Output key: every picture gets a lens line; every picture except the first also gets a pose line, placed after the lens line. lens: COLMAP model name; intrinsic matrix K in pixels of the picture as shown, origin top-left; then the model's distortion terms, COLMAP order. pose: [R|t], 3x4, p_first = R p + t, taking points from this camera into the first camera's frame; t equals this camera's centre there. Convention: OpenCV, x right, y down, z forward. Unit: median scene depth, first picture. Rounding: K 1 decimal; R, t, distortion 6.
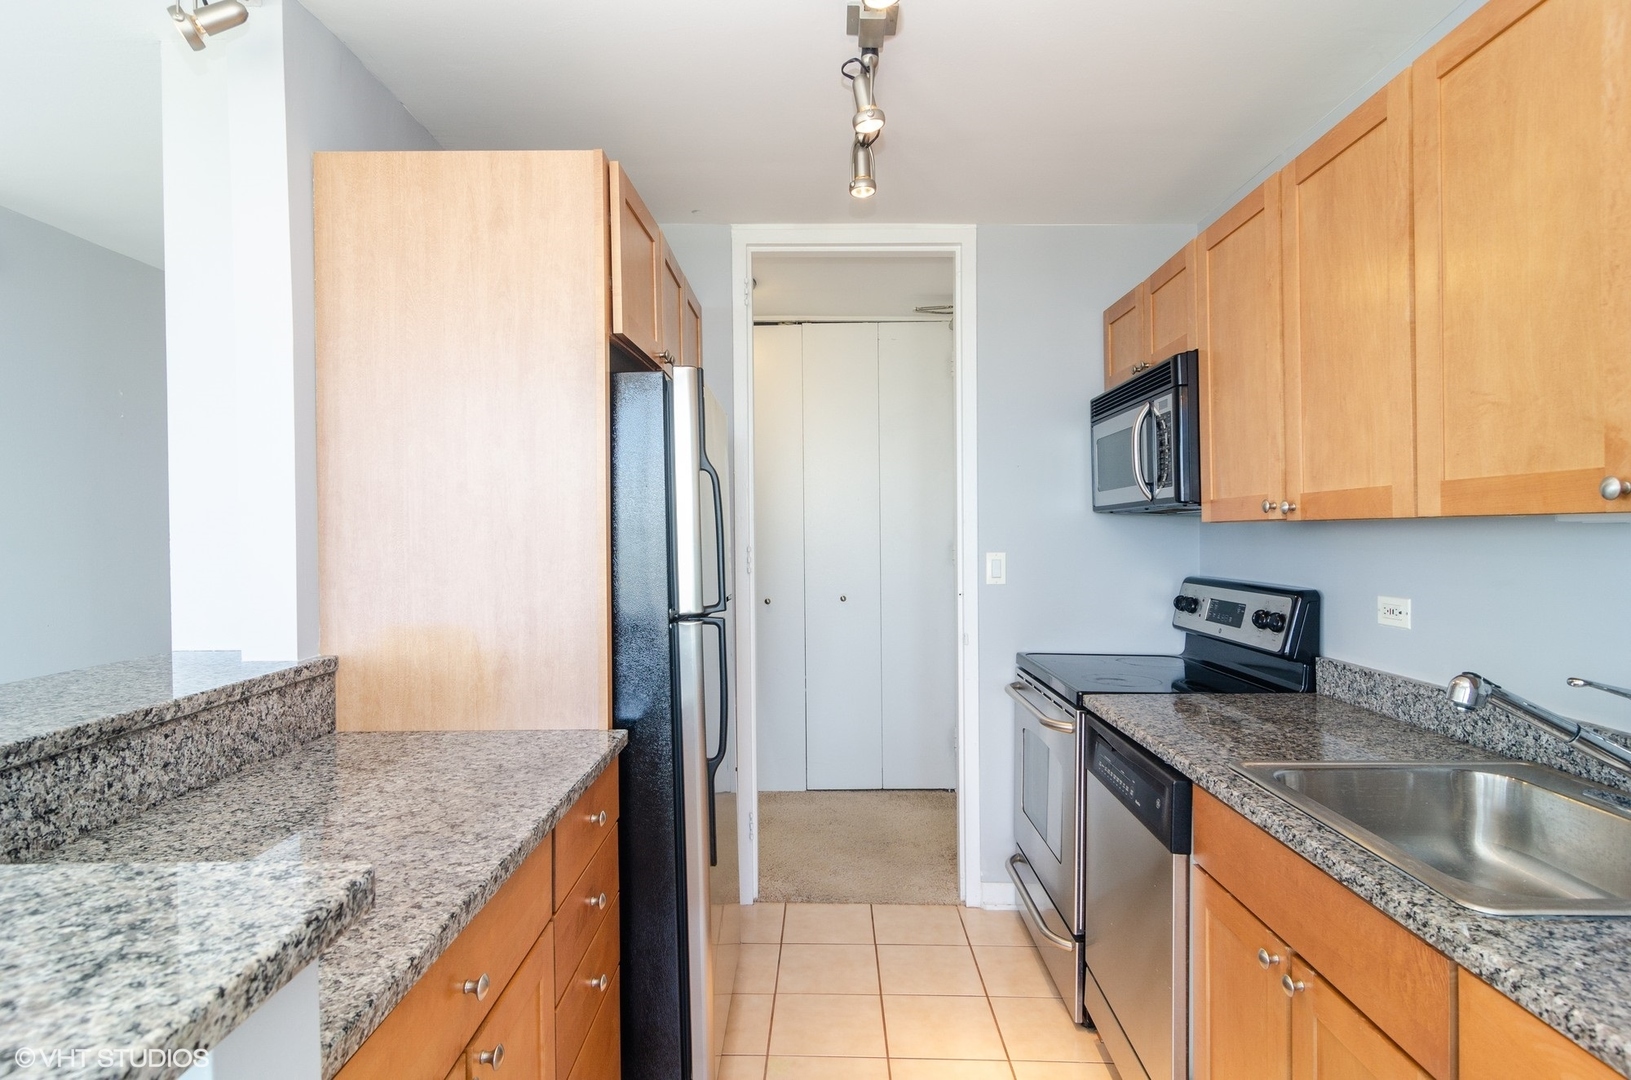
lens RADIAL K [[863.7, 0, 815.0], [0, 863.7, 540.8], [0, 0, 1]] dist [0.002191, -0.000394]
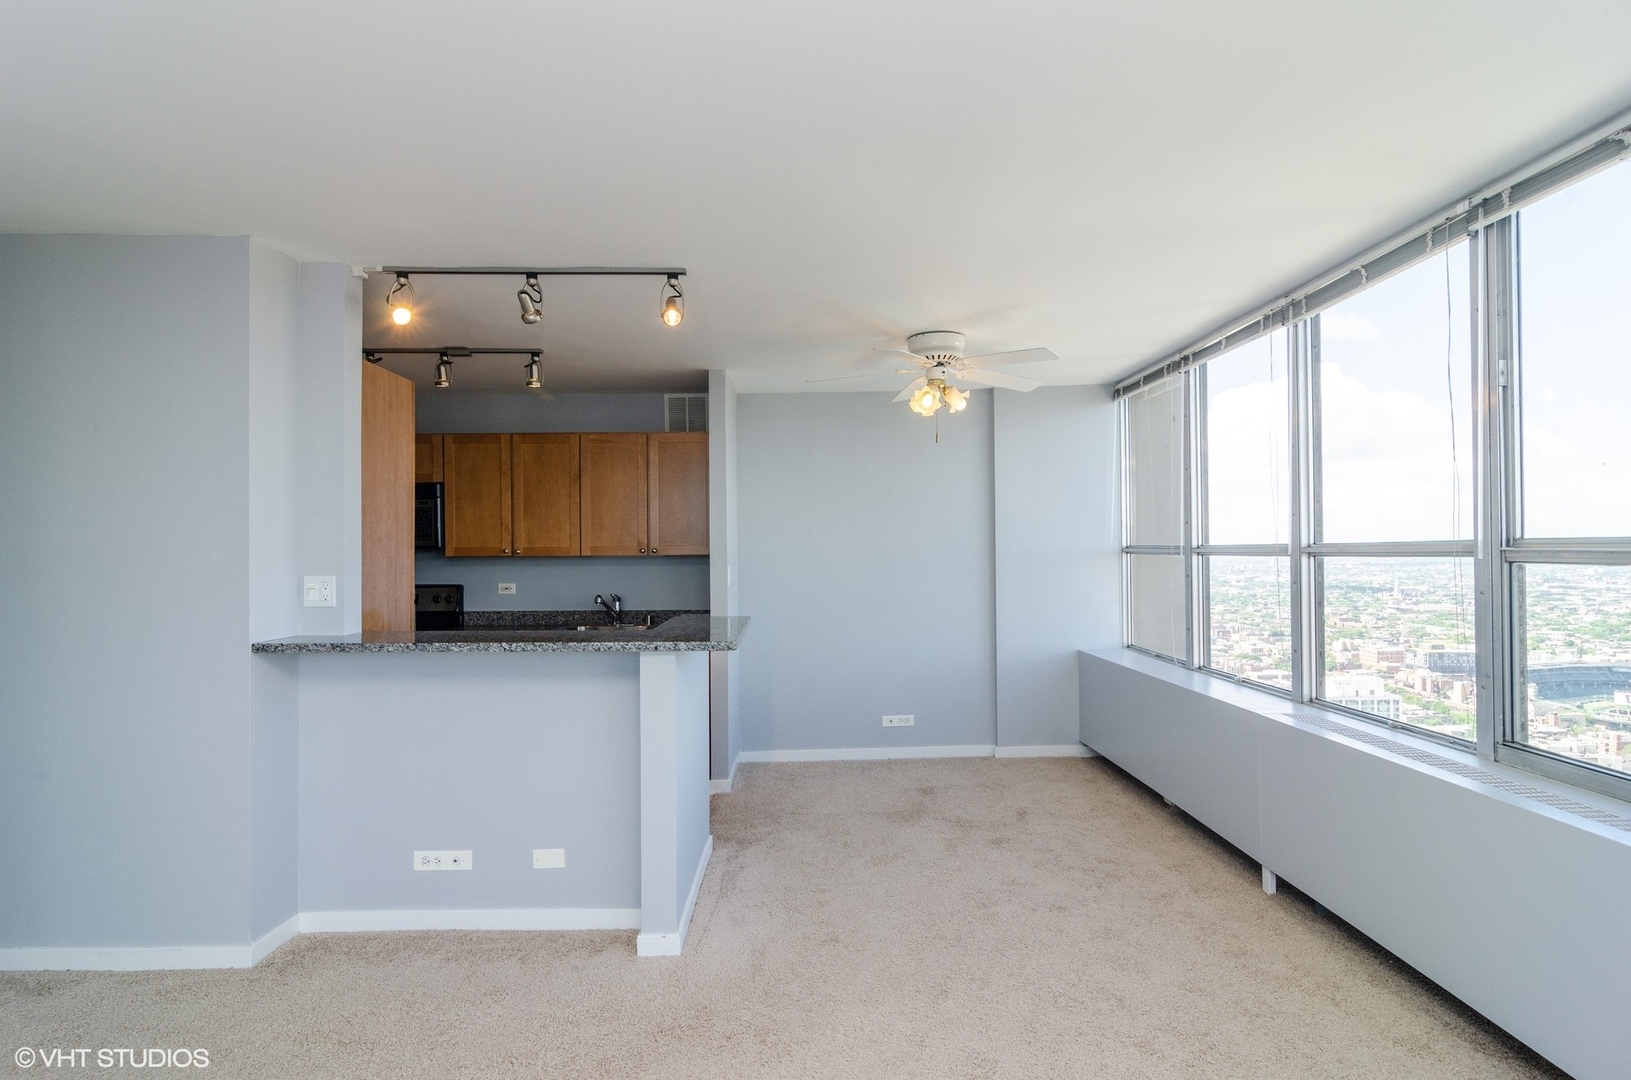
lens RADIAL K [[863.7, 0, 811.3], [0, 863.7, 551.3], [0, 0, 1]] dist [0.002191, -0.000394]
pose [[-0.019275, 0.006348, 0.999794, -2.153158], [0.015690, 0.999859, -0.006046, -0.006273], [-0.999691, 0.015571, -0.019372, 0.062731]]
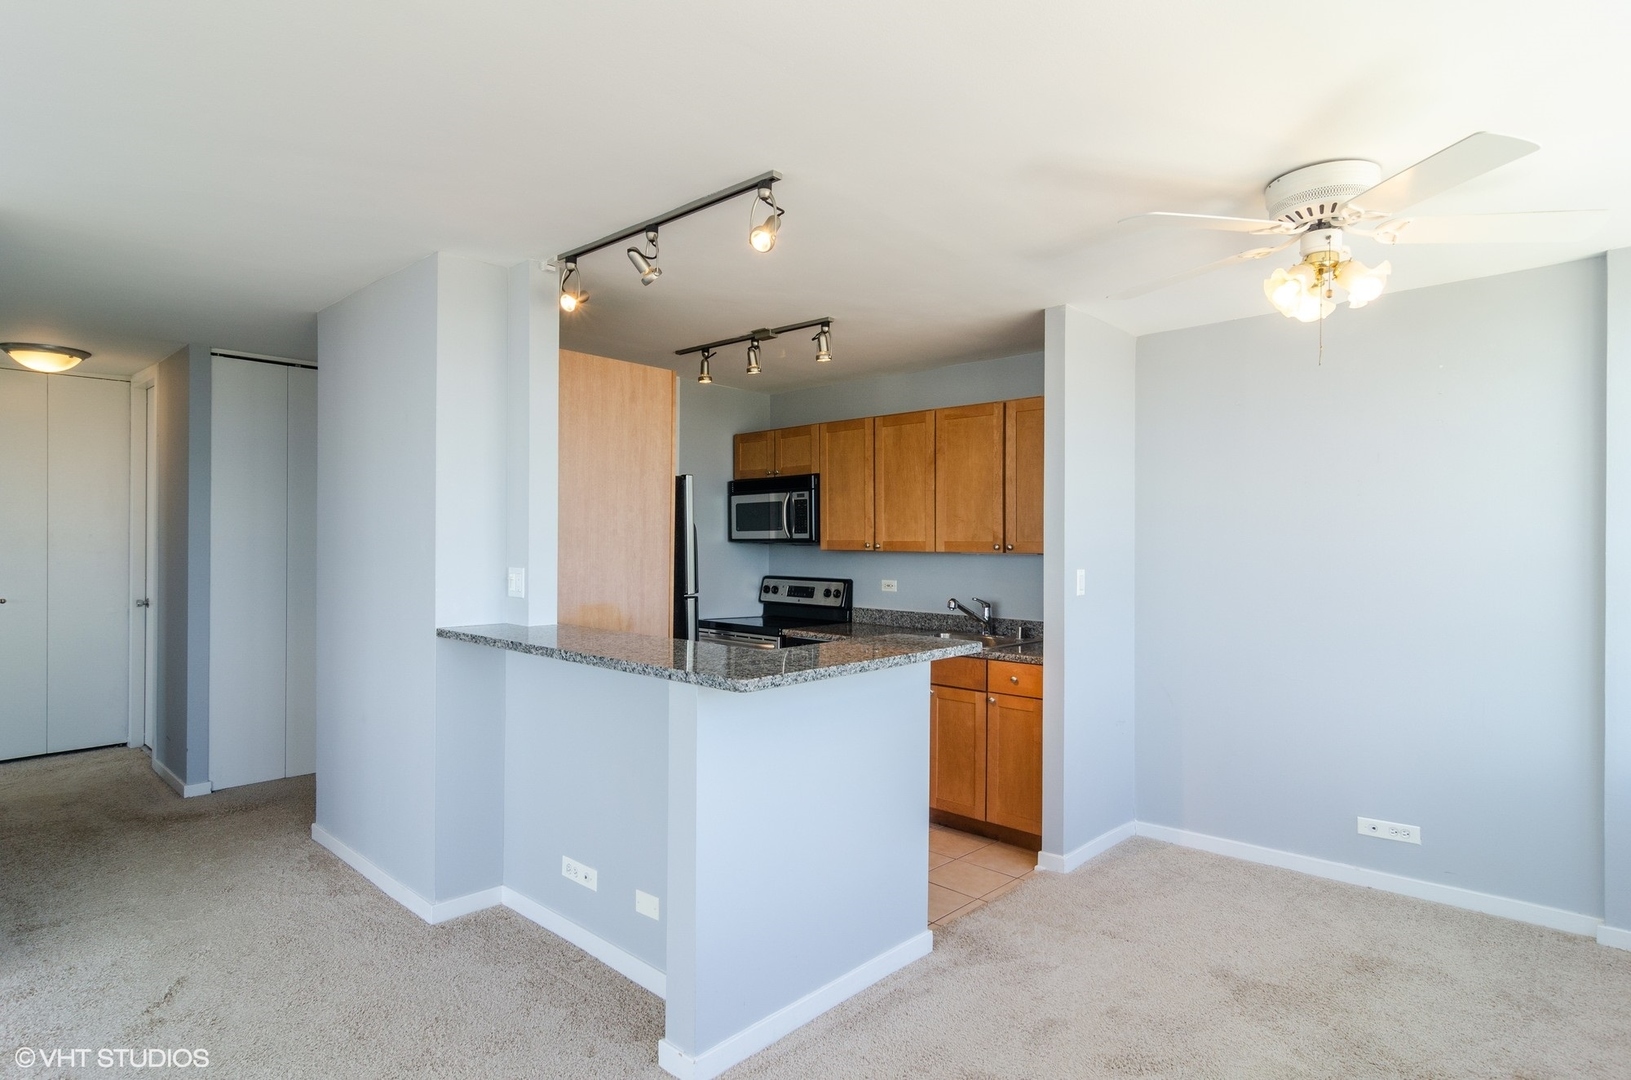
lens RADIAL K [[863.7, 0, 814.0], [0, 863.7, 548.8], [0, 0, 1]] dist [0.002191, -0.000394]
pose [[0.673000, 0.006365, 0.739616, -1.401089], [-0.005488, 0.999978, -0.003611, -0.017605], [-0.739623, -0.001629, 0.673020, -0.579903]]
